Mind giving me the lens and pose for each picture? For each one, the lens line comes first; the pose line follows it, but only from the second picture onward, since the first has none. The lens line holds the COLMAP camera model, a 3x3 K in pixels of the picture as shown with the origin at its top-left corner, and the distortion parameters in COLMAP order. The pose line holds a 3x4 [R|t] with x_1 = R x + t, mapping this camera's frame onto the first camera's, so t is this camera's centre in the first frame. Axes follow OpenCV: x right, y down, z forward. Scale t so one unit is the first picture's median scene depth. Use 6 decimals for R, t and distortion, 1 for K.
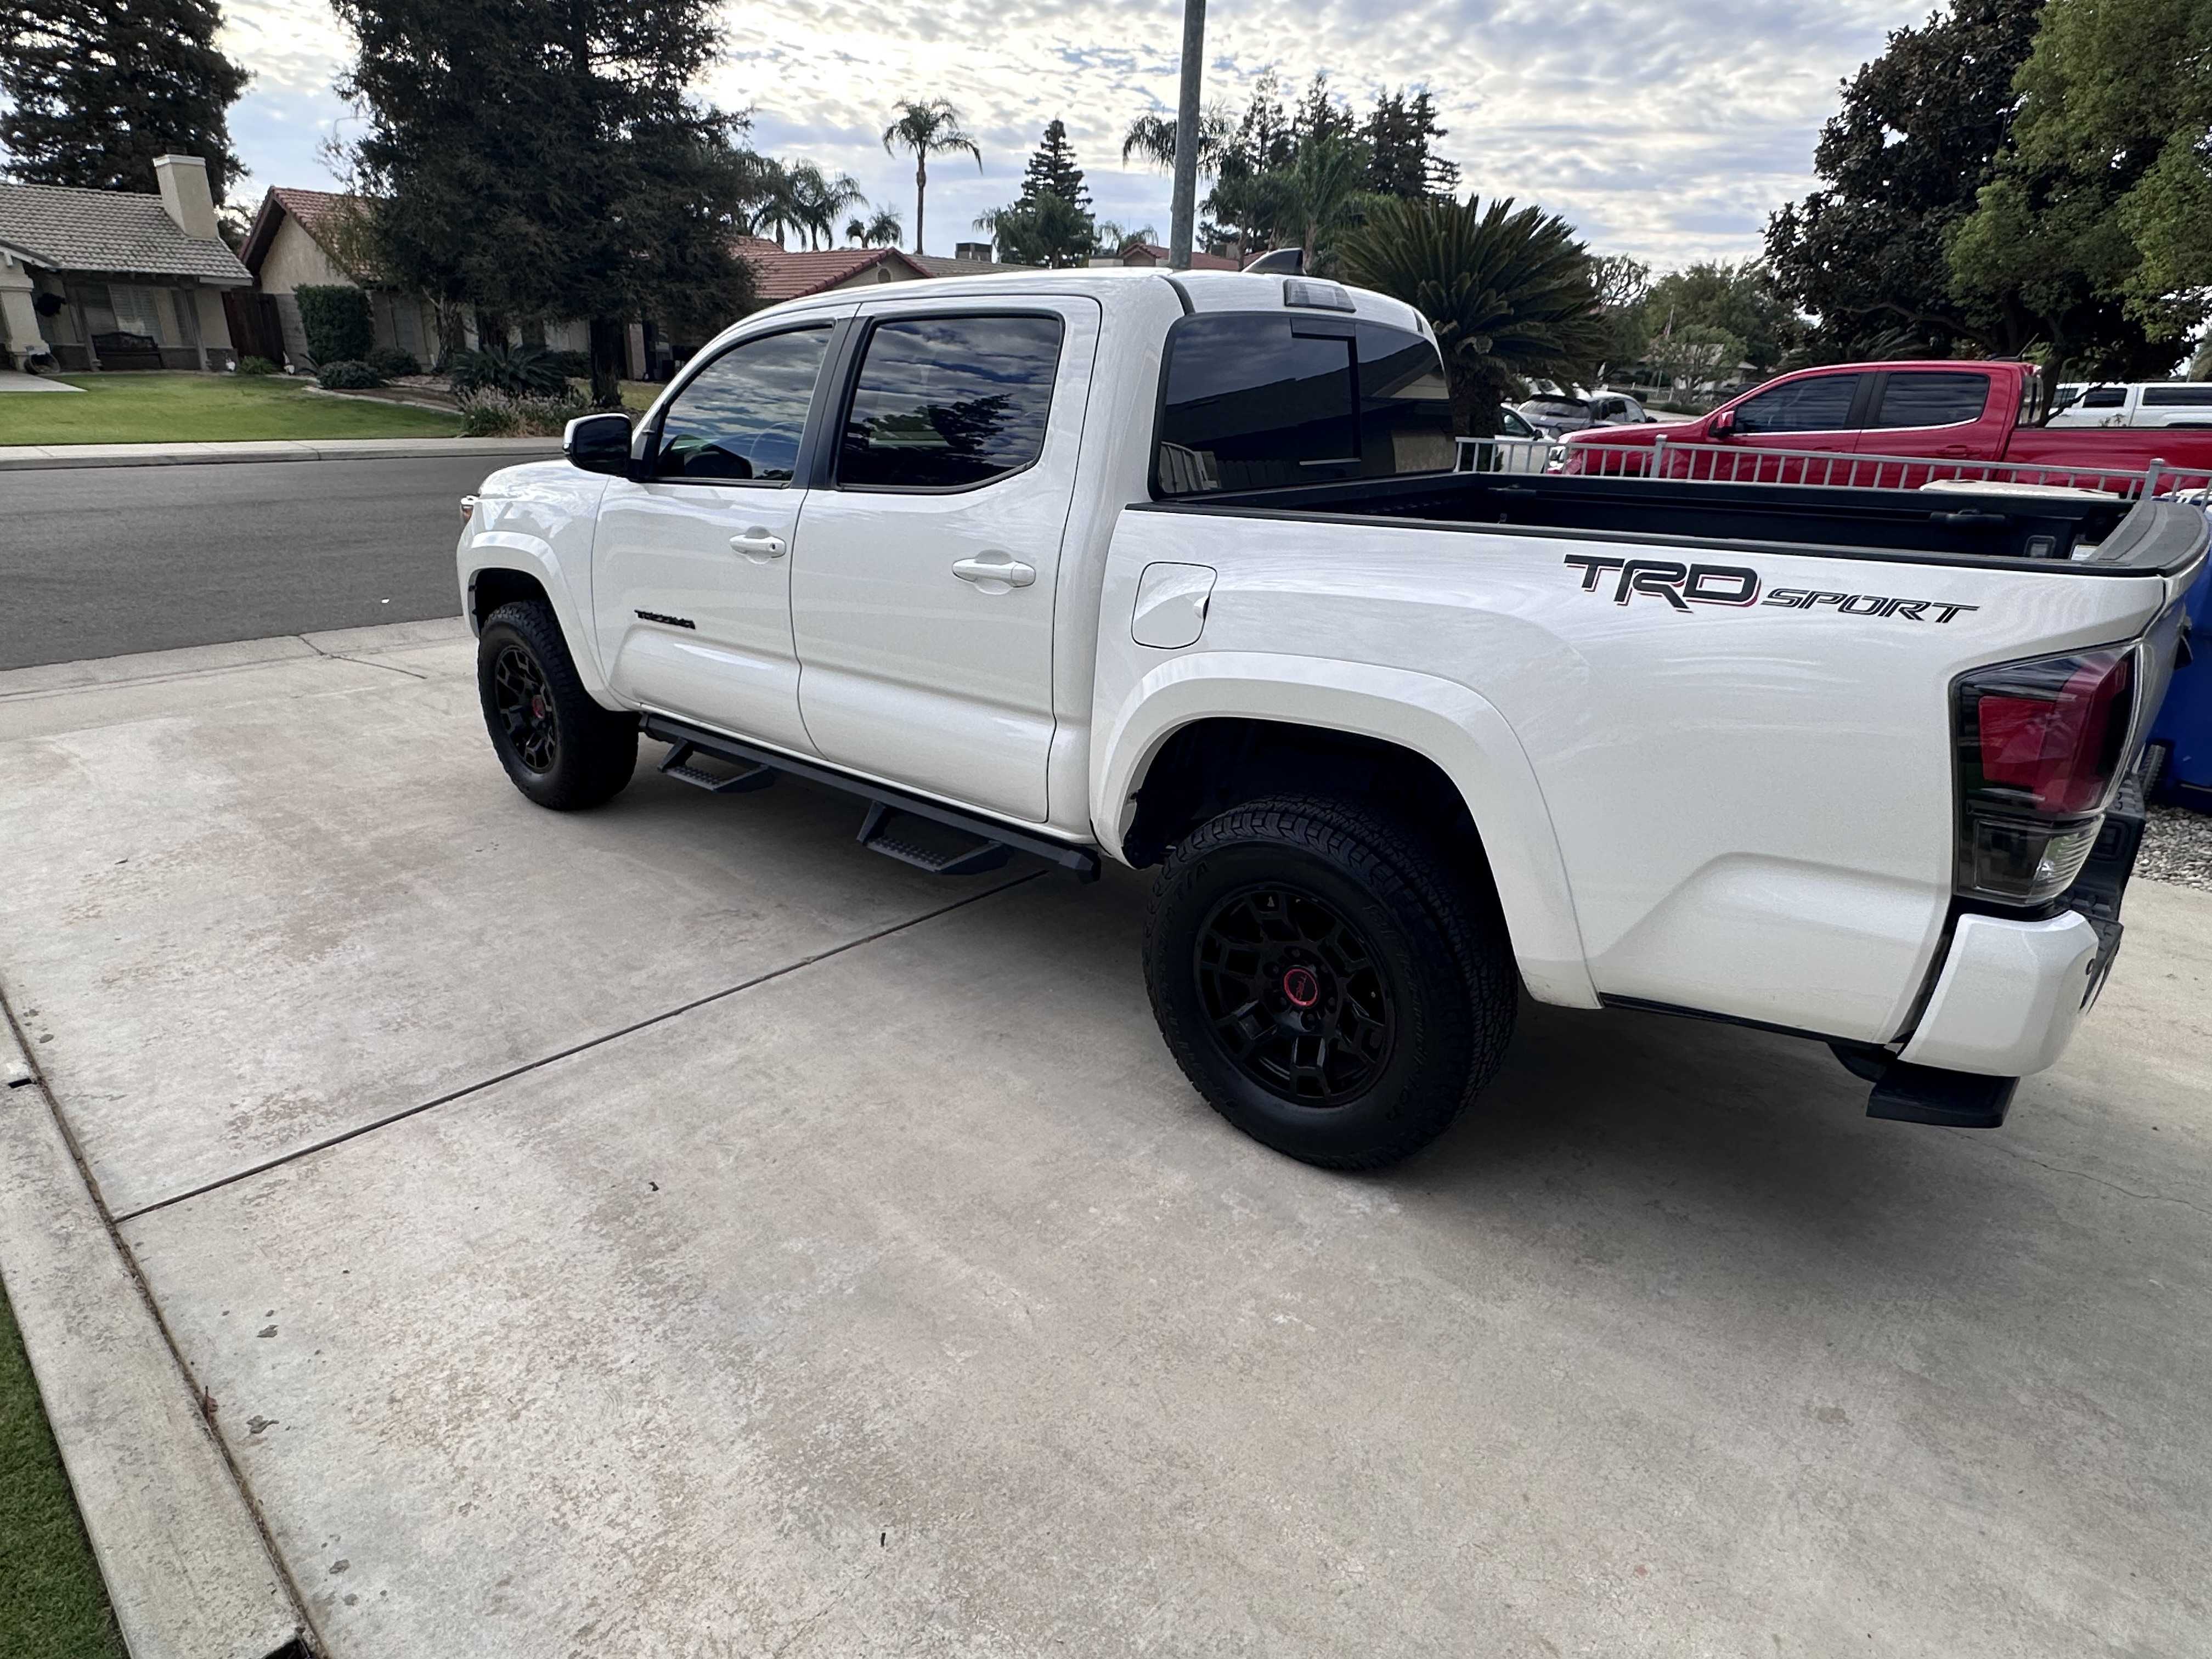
lens RADIAL K [[1247.5, 0, 1106.0], [0, 1247.5, 829.5], [0, 0, 1]] dist [-0.001066, 0.000575]
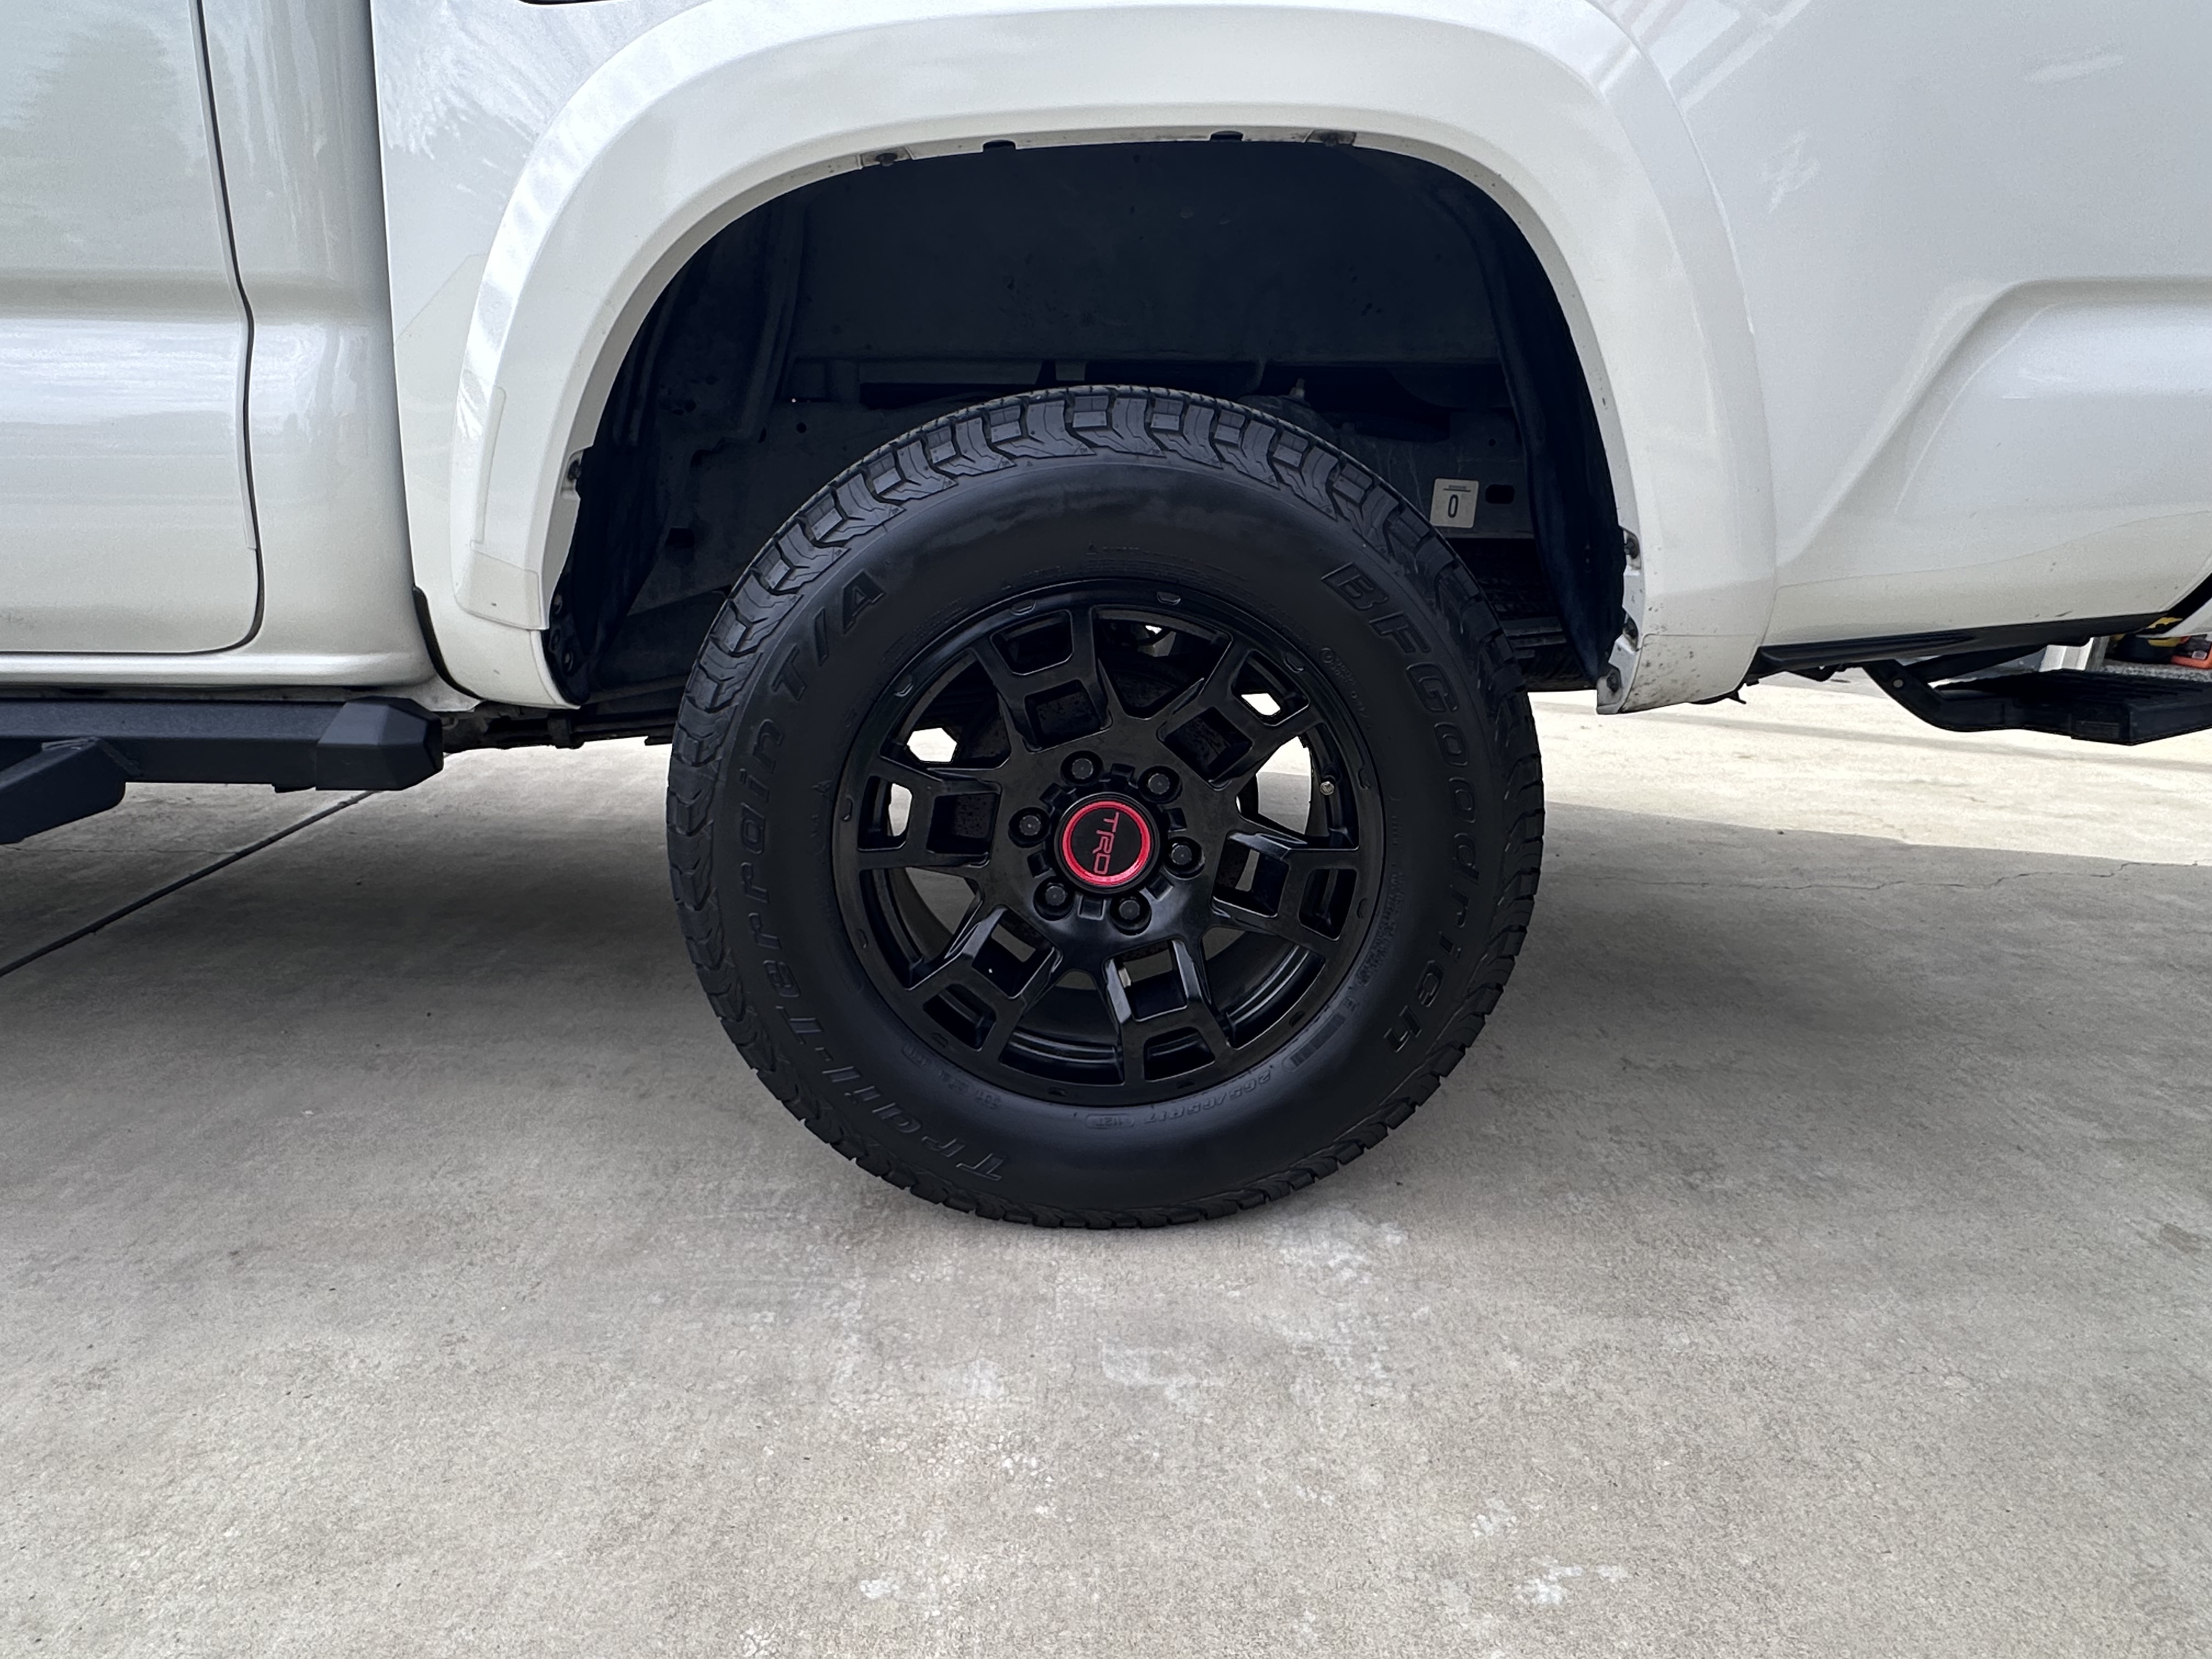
lens RADIAL K [[1332.8, 0, 1106.0], [0, 1332.8, 829.5], [0, 0, 1]] dist [-0.002703, 0.000815]
pose [[0.735878, -0.192150, 0.649278, -0.145439], [0.220841, 0.974564, 0.038120, 0.100402], [-0.640088, 0.115336, 0.759595, 0.620041]]
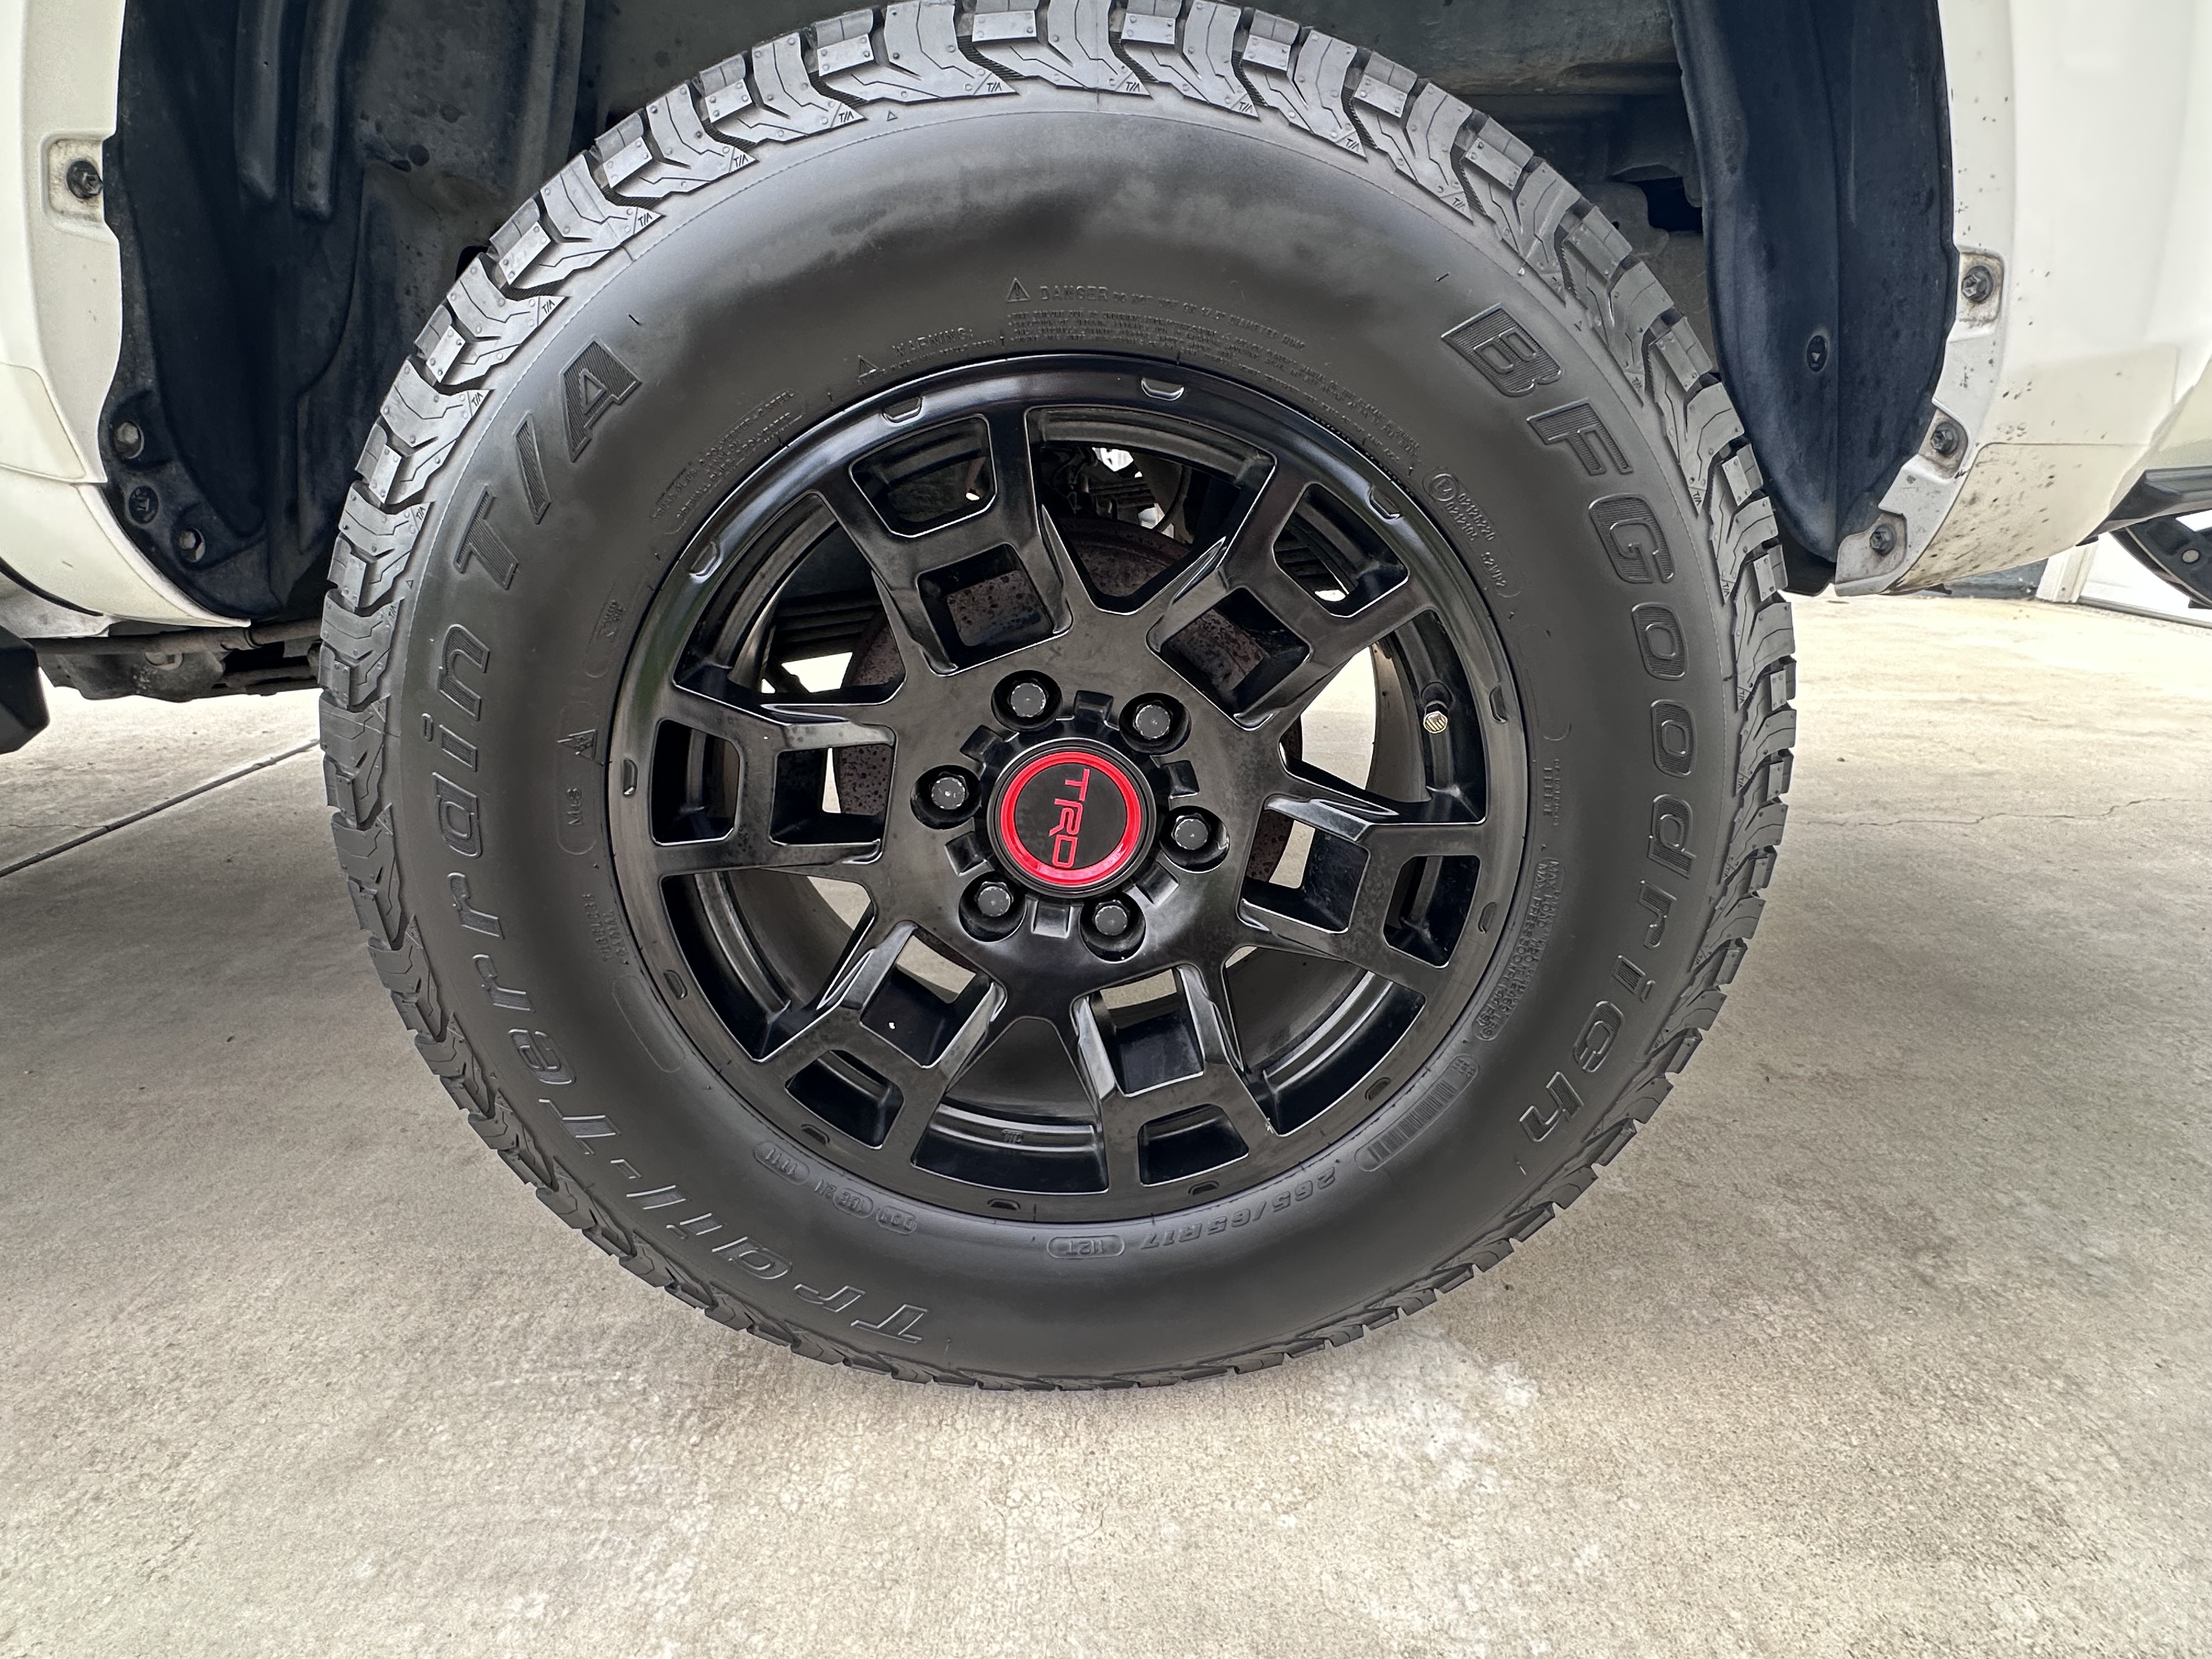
lens RADIAL K [[1126.8, 0, 1106.0], [0, 1126.8, 829.5], [0, 0, 1]] dist [-0.002747, -0.000614]
pose [[0.735570, -0.247462, 0.630634, 0.003576], [0.243758, 0.965227, 0.094438, 0.103620], [-0.632075, 0.084256, 0.770313, 0.777308]]
